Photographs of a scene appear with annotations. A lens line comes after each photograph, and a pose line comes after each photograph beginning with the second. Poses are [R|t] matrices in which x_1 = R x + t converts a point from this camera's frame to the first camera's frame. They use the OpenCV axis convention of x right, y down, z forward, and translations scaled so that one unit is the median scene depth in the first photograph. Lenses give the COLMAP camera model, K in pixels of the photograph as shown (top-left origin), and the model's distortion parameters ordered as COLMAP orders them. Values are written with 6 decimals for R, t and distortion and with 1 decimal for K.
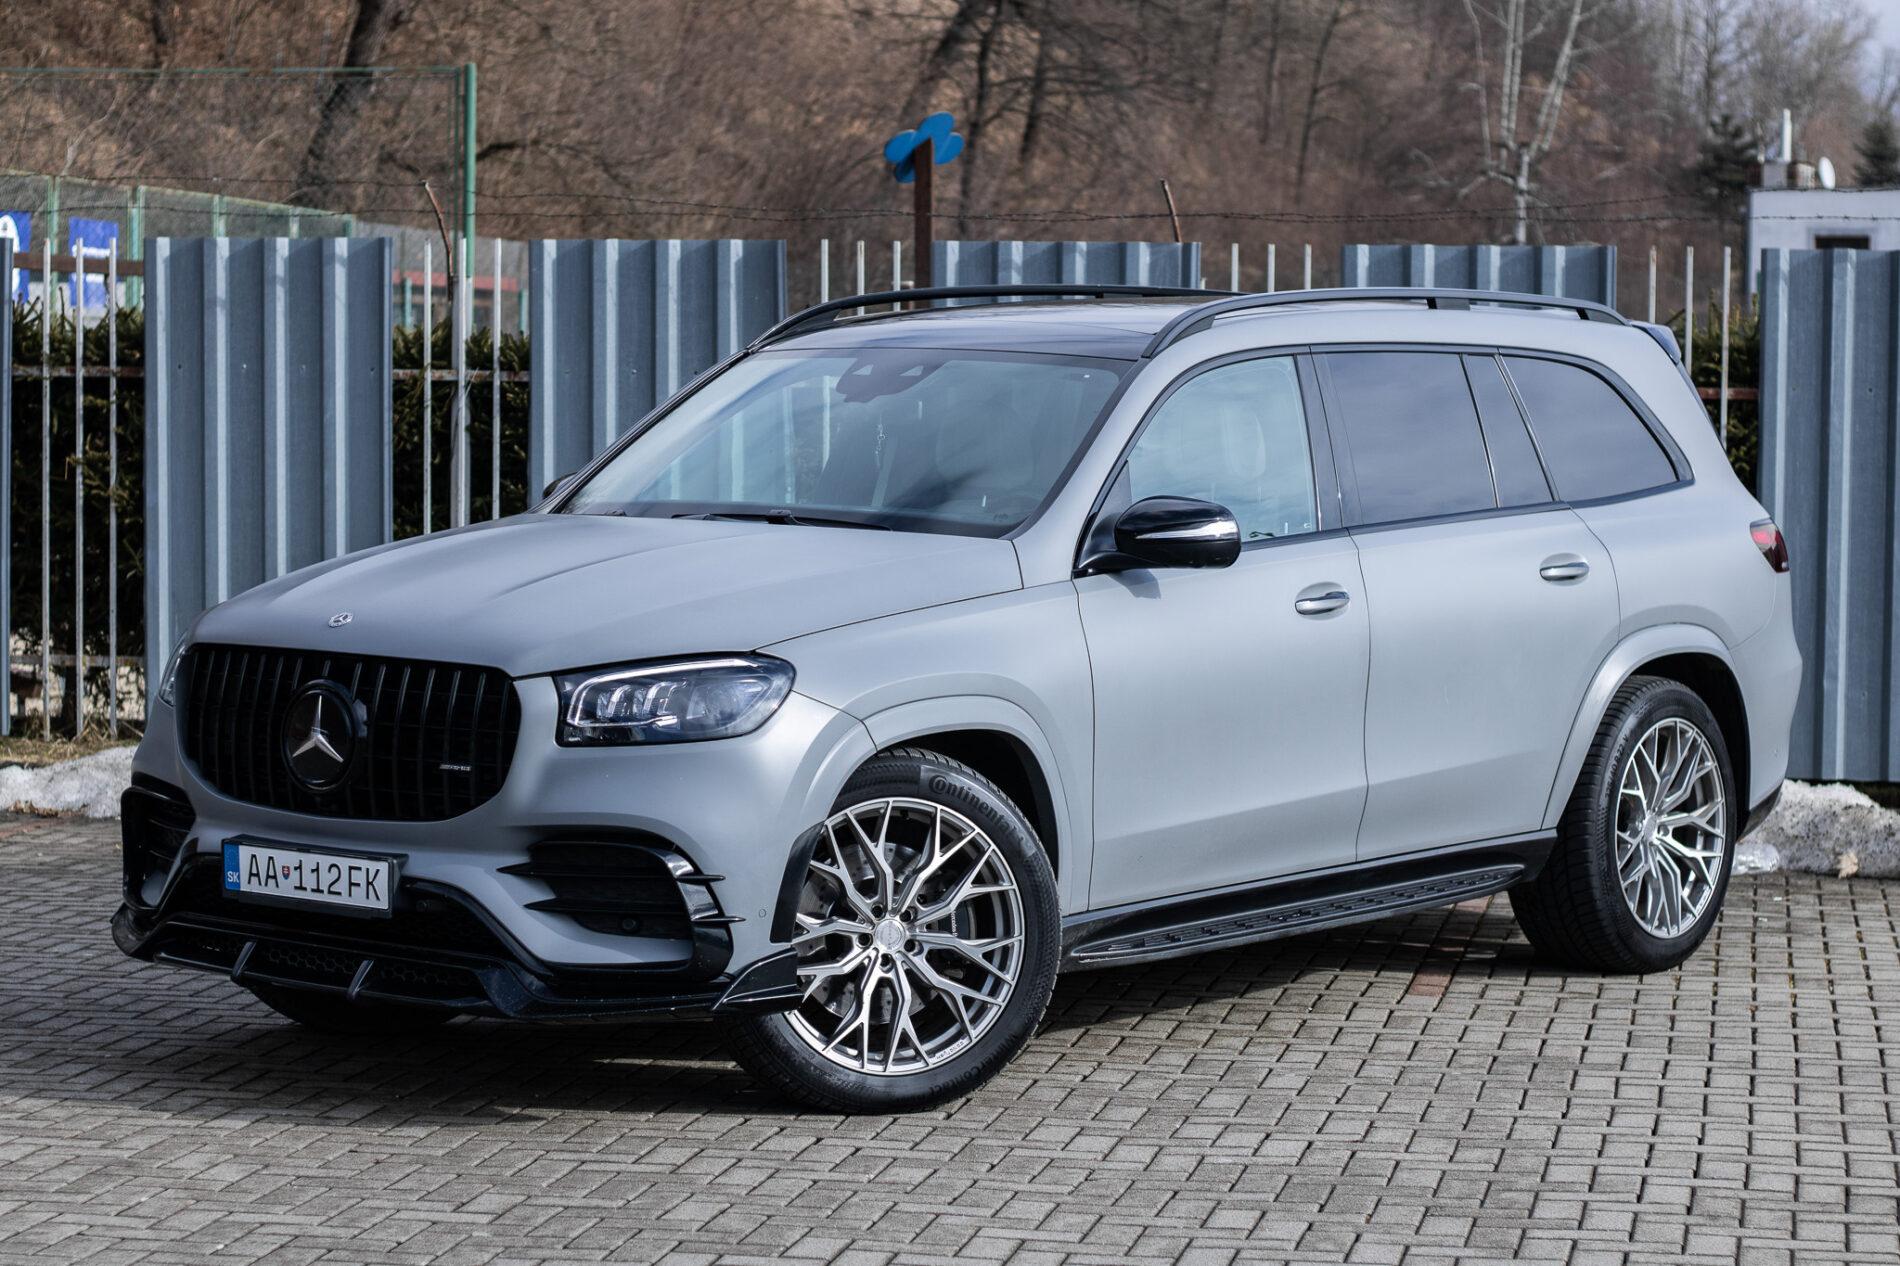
lens RADIAL K [[4667.0, 0, 950.0], [0, 4667.0, 633.0], [0, 0, 1]] dist [-0.014722, -0.397073]
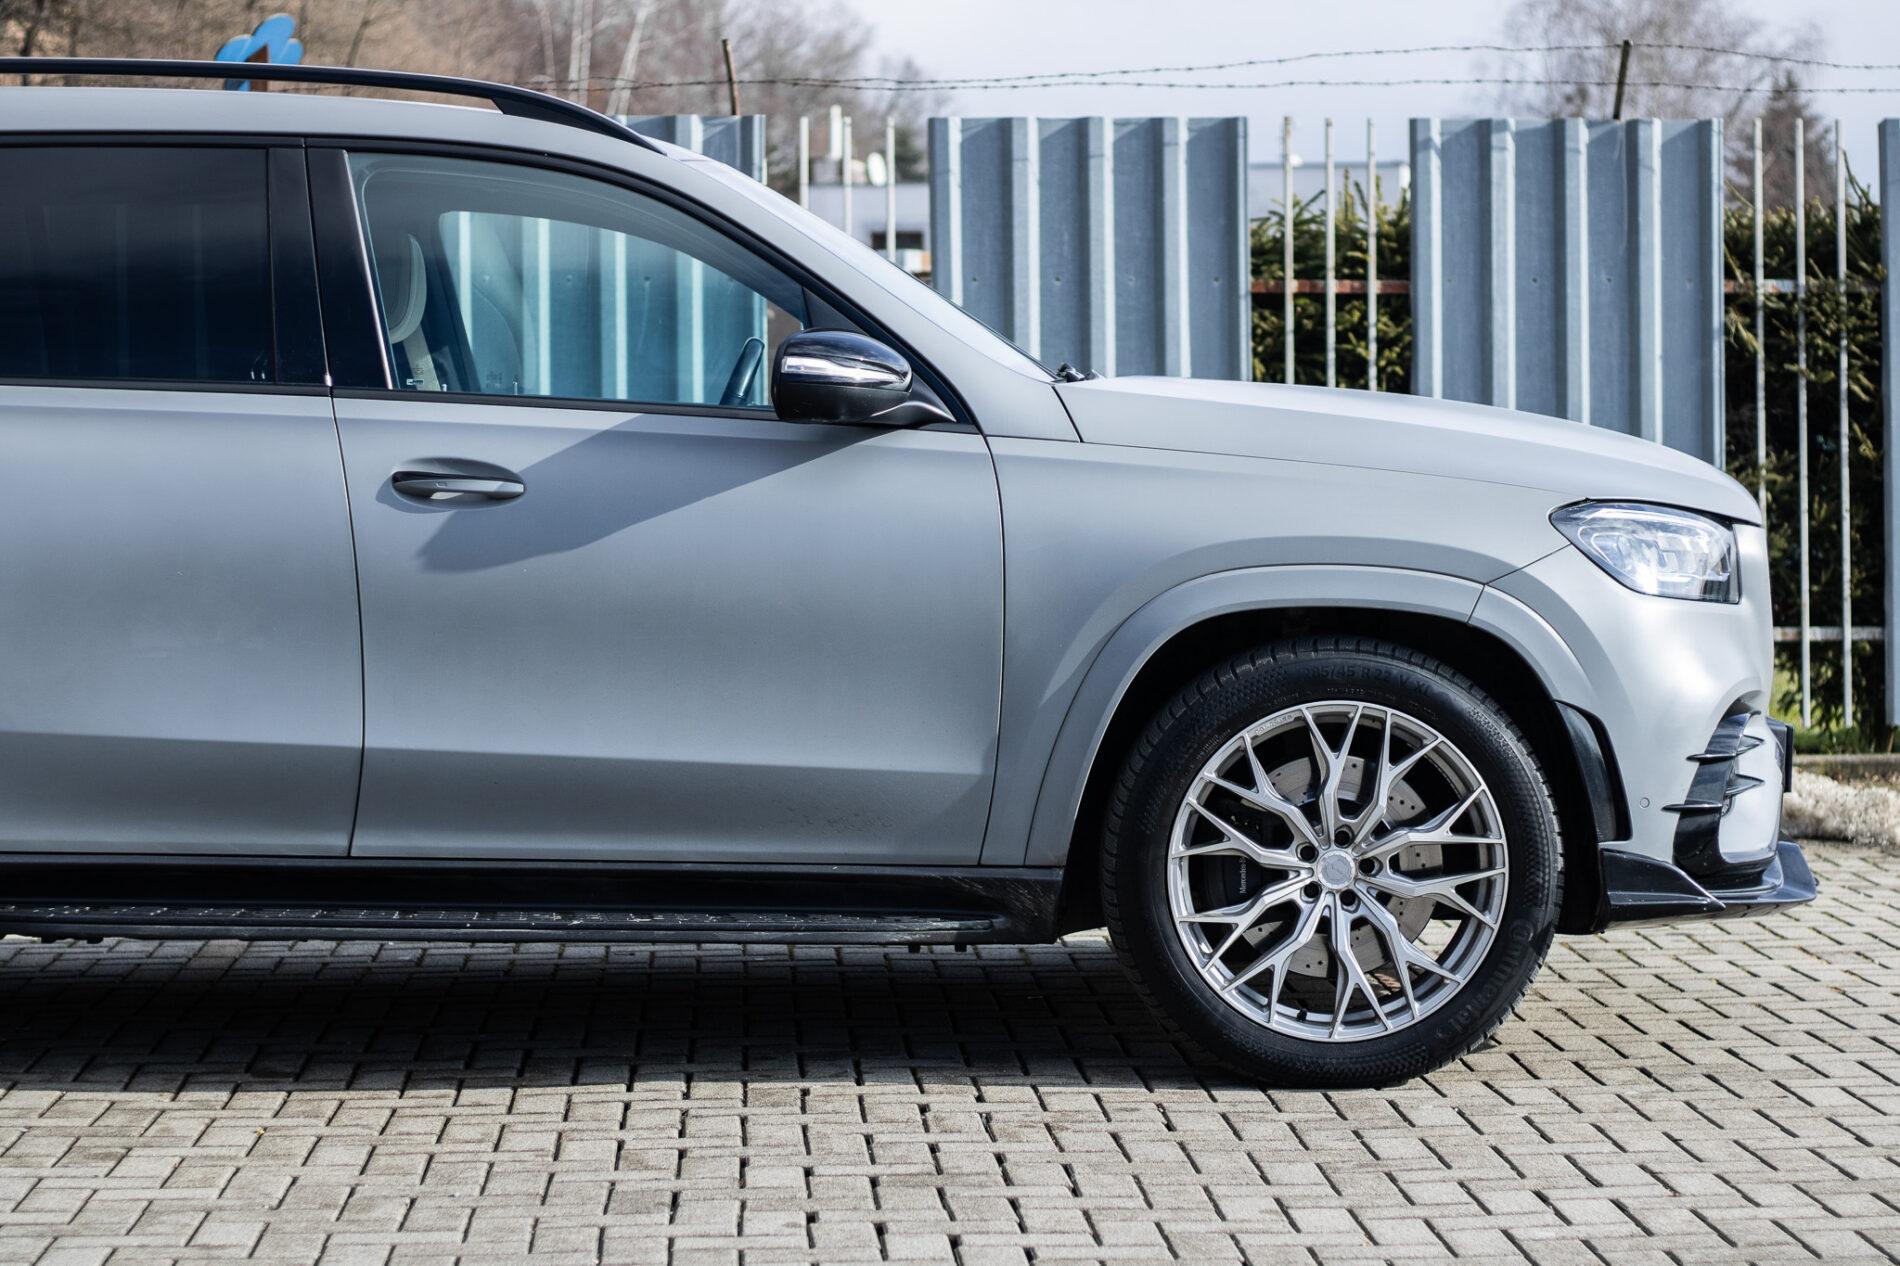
lens RADIAL K [[4526.7, 0, 950.0], [0, 4526.7, 633.0], [0, 0, 1]] dist [-0.077650, -0.197029]
pose [[0.972173, -0.028599, 0.232512, -0.106761], [0.029683, 0.999559, -0.001162, 0.011491], [-0.232377, 0.008031, 0.972593, 0.203609]]
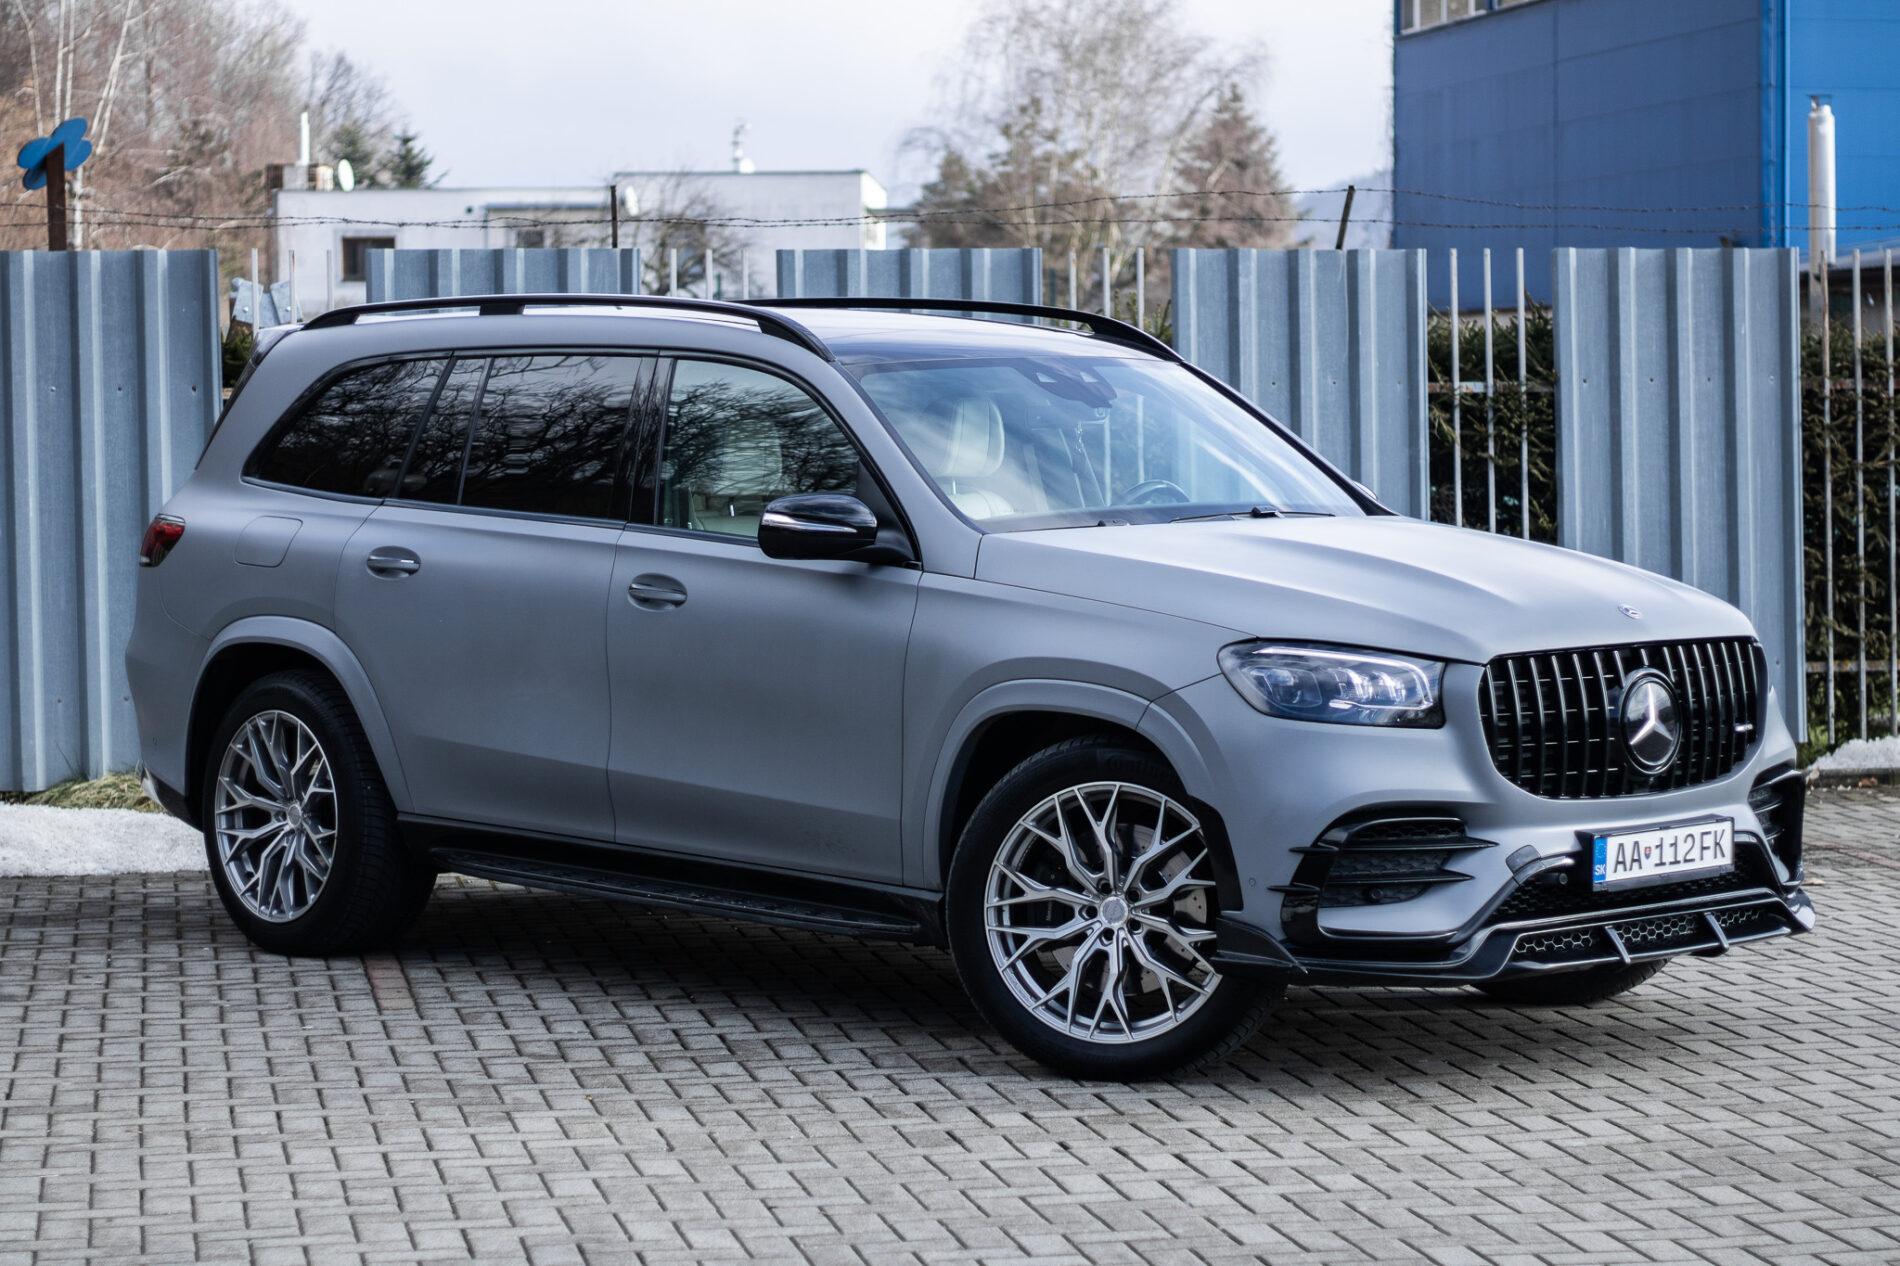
lens RADIAL K [[4618.2, 0, 950.0], [0, 4618.2, 633.0], [0, 0, 1]] dist [-0.060576, -0.375290]
pose [[0.930065, -0.038553, 0.365366, -0.250092], [0.038276, 0.999235, 0.008003, -0.007101], [-0.365395, 0.006541, 0.930830, 0.061859]]
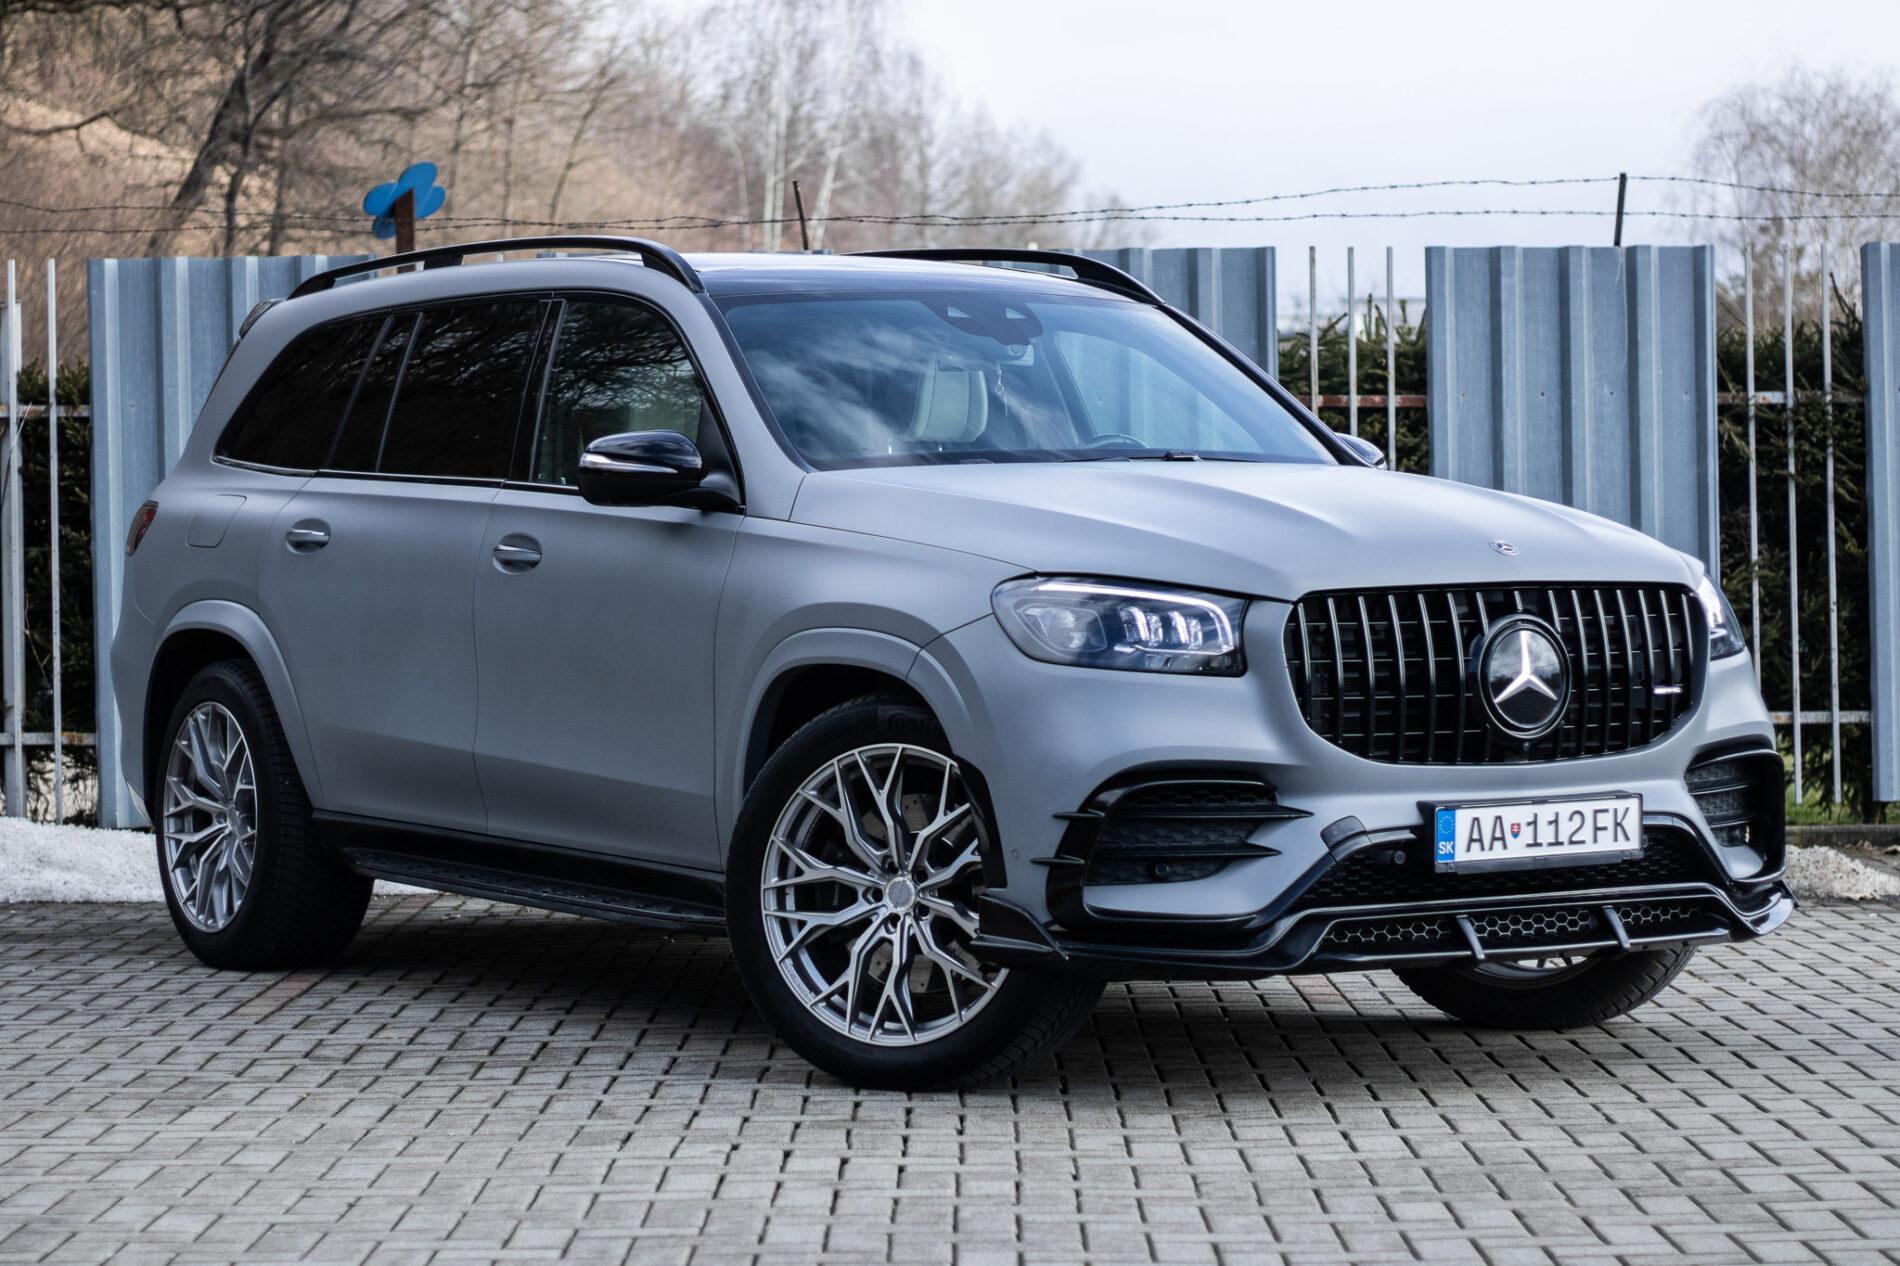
lens RADIAL K [[4618.2, 0, 950.0], [0, 4618.2, 633.0], [0, 0, 1]] dist [-0.060576, -0.375290]
pose [[0.982817, -0.026009, 0.182739, -0.093677], [0.032904, 0.998852, -0.034800, 0.025153], [-0.181624, 0.040215, 0.982545, 0.100891]]
